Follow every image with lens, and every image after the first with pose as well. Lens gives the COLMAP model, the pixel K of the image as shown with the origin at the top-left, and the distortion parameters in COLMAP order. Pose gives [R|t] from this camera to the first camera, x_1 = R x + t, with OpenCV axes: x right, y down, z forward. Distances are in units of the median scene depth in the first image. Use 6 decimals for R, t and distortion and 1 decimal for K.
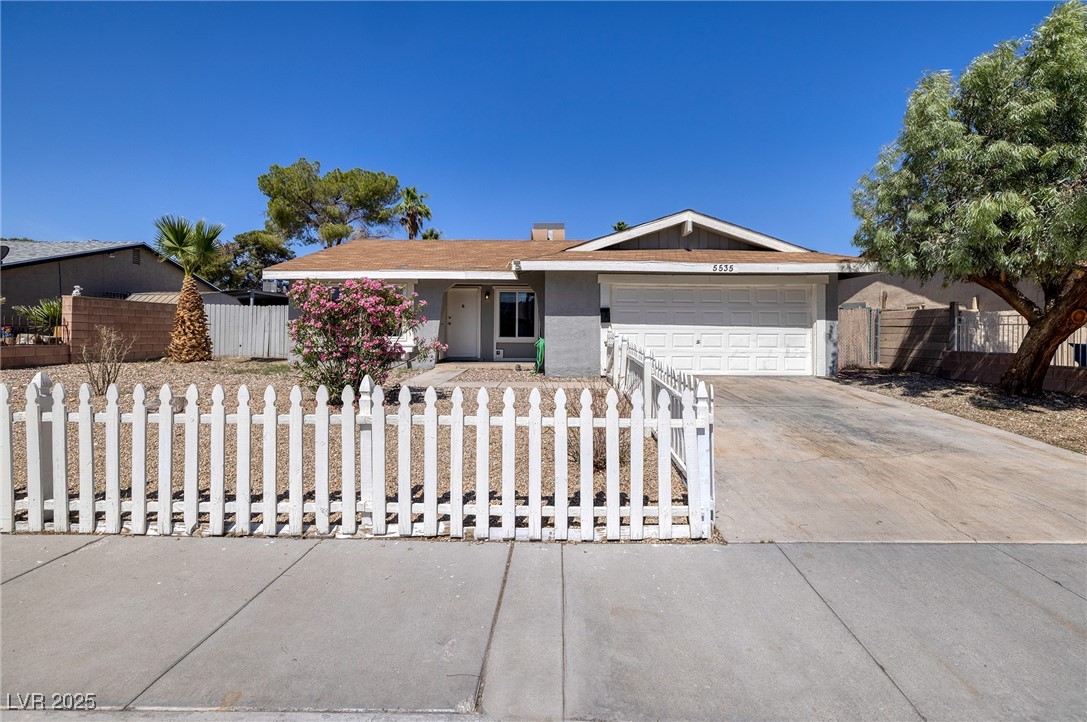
lens RADIAL K [[474.7, 0, 547.3], [0, 474.7, 330.0], [0, 0, 1]] dist [-0.000520, 0.000018]
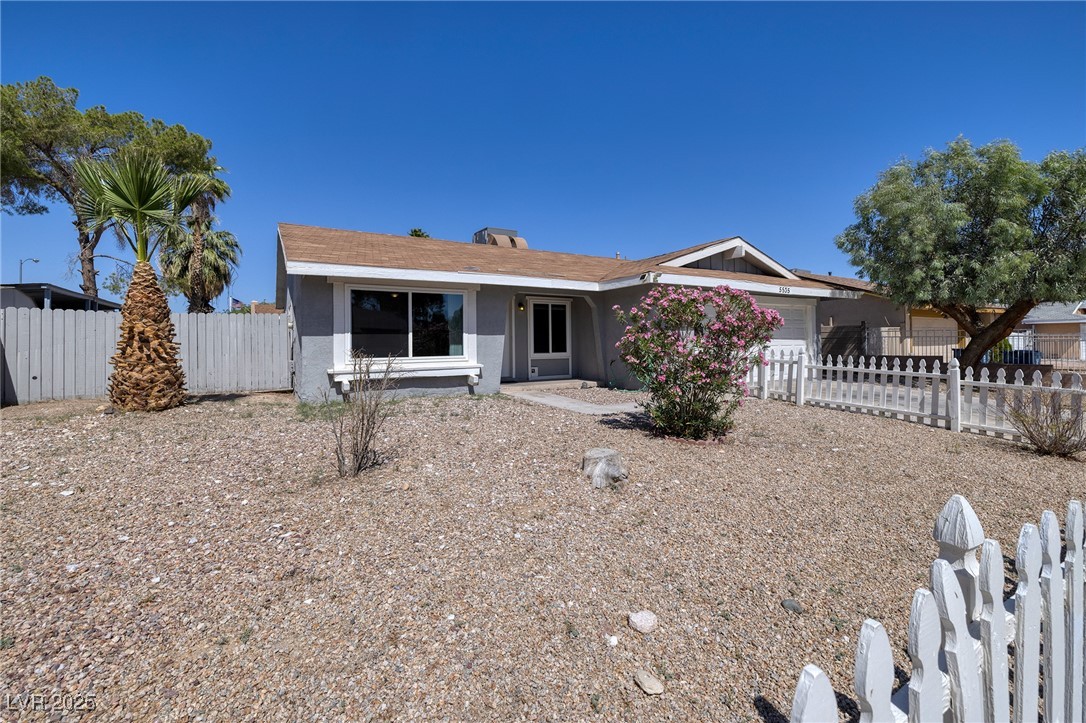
lens RADIAL K [[470.6, 0, 543.9], [0, 470.6, 350.0], [0, 0, 1]] dist [0.001357, 0.000310]
pose [[0.858169, -0.020485, 0.512958, -0.594250], [0.009599, 0.999669, 0.023863, -0.013625], [-0.513278, -0.015555, 0.858082, 0.244704]]
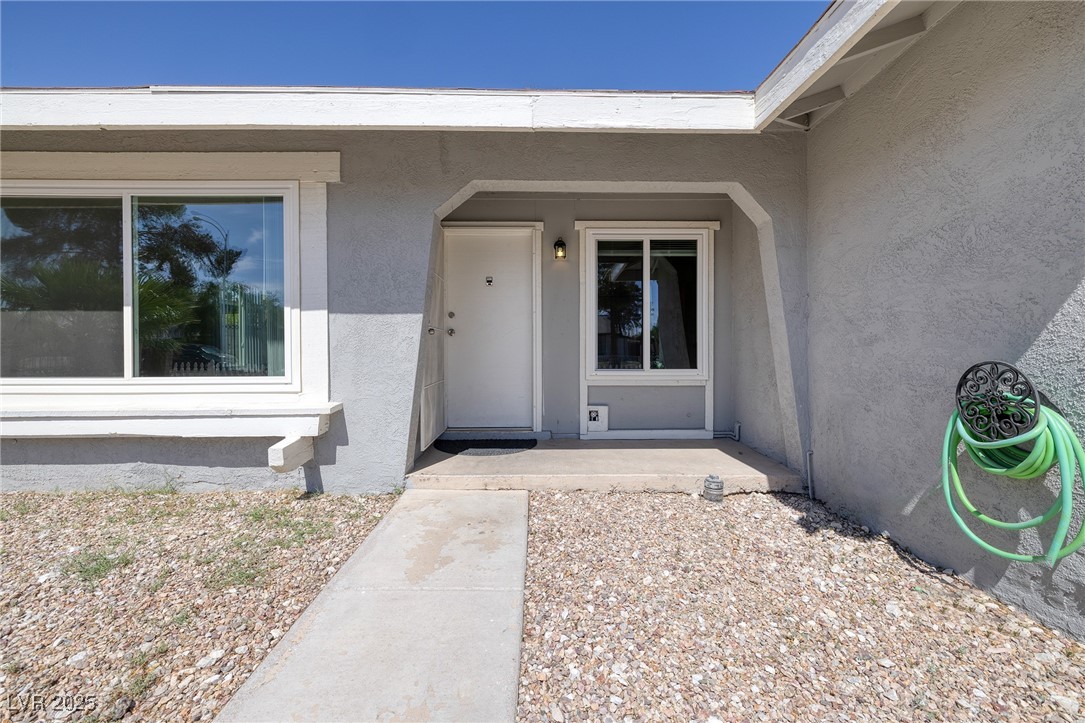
lens RADIAL K [[470.2, 0, 543.4], [0, 470.2, 350.0], [0, 0, 1]] dist [0.001357, 0.000310]
pose [[0.999416, -0.007073, 0.033426, -0.165082], [0.006964, 0.999970, 0.003378, -0.001059], [-0.033449, -0.003143, 0.999435, 0.723606]]
